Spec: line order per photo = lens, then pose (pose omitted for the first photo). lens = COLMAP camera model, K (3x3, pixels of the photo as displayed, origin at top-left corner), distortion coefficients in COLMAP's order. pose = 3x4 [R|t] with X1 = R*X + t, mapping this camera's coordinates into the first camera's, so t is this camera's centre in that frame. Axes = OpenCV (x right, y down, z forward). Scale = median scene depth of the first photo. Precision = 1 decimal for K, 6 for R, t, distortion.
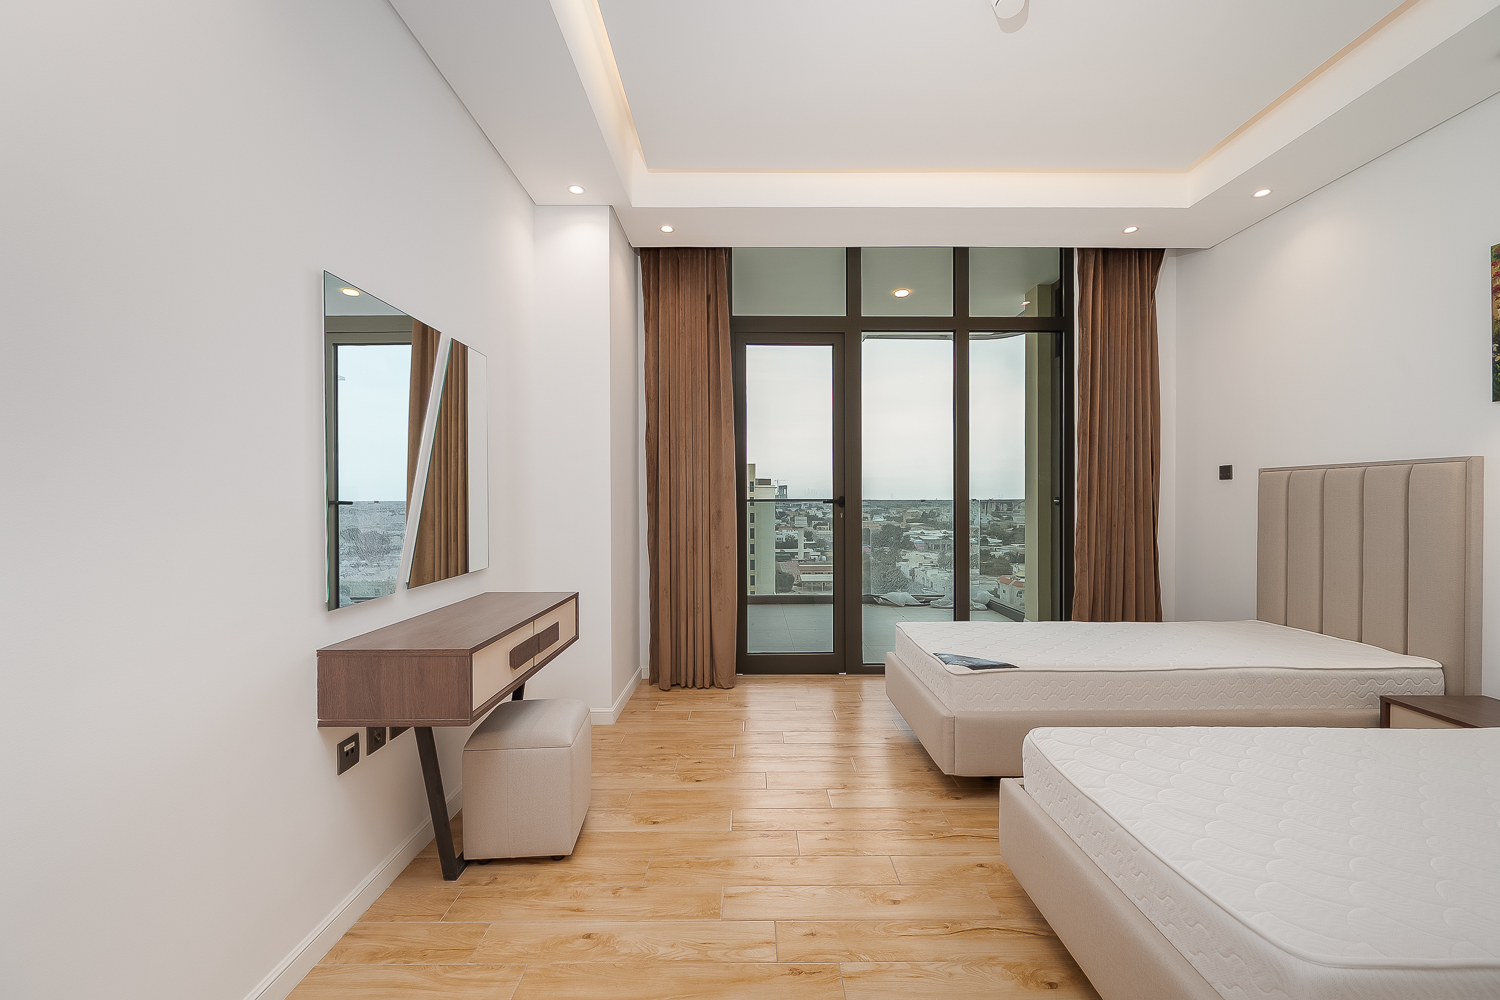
lens RADIAL K [[599.5, 0, 739.6], [0, 599.5, 505.8], [0, 0, 1]] dist [-0.004535, 0.000042]
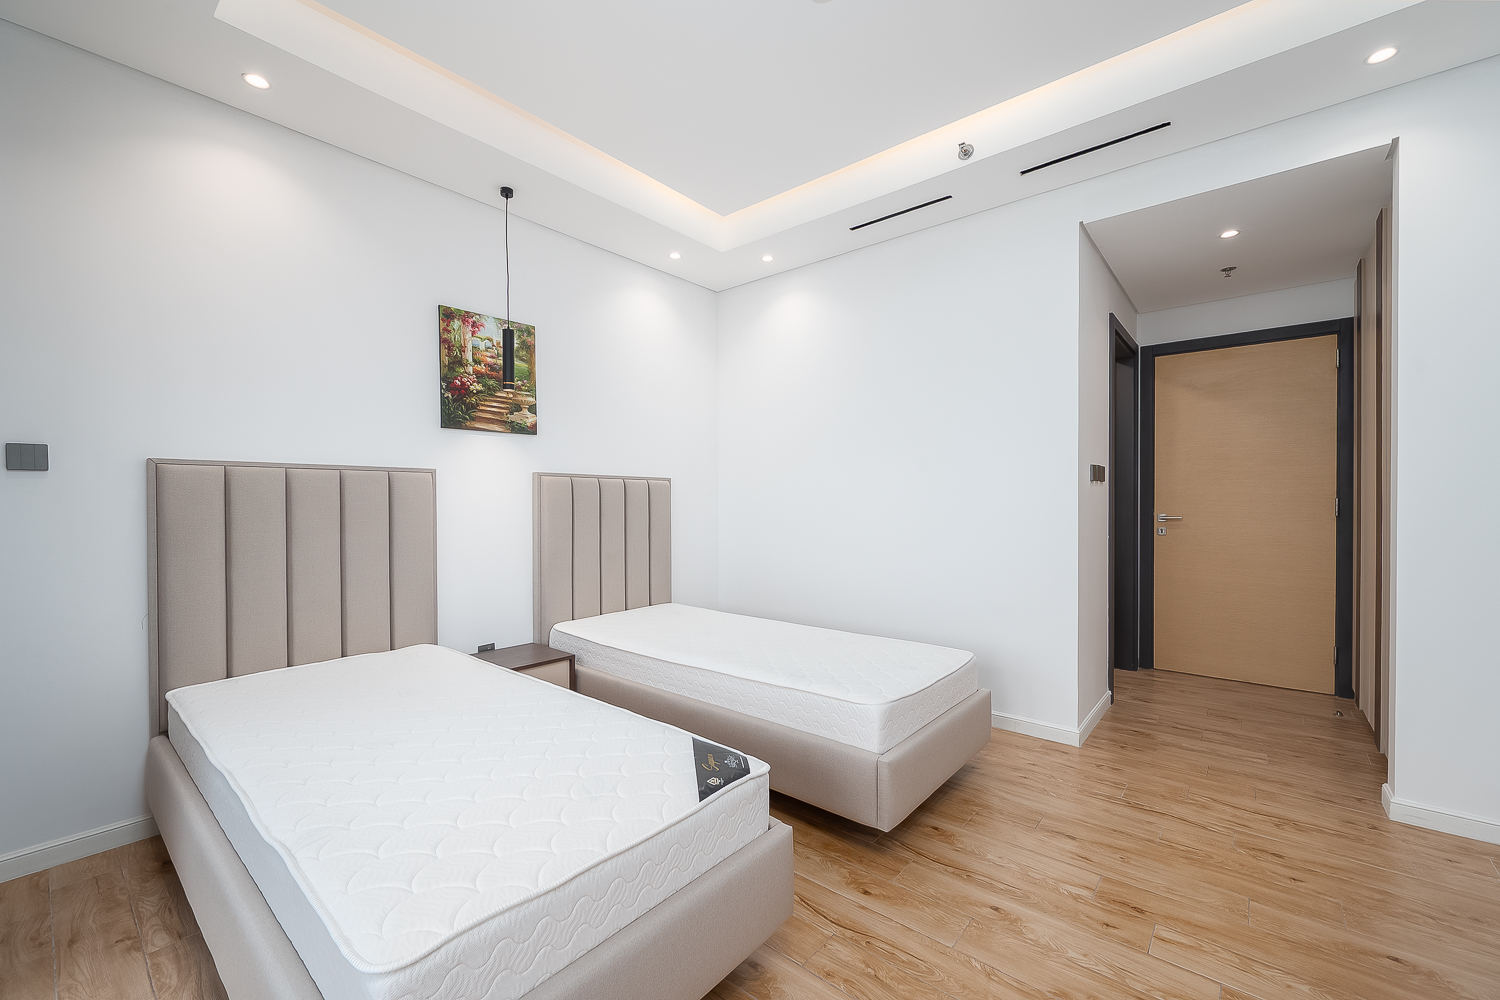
lens RADIAL K [[599.5, 0, 746.9], [0, 599.5, 505.5], [0, 0, 1]] dist [-0.004535, 0.000042]
pose [[-0.768037, 0.005843, 0.640379, -0.060246], [0.012550, 0.999904, 0.005928, -0.008347], [-0.640283, 0.012590, -0.768036, 2.121107]]
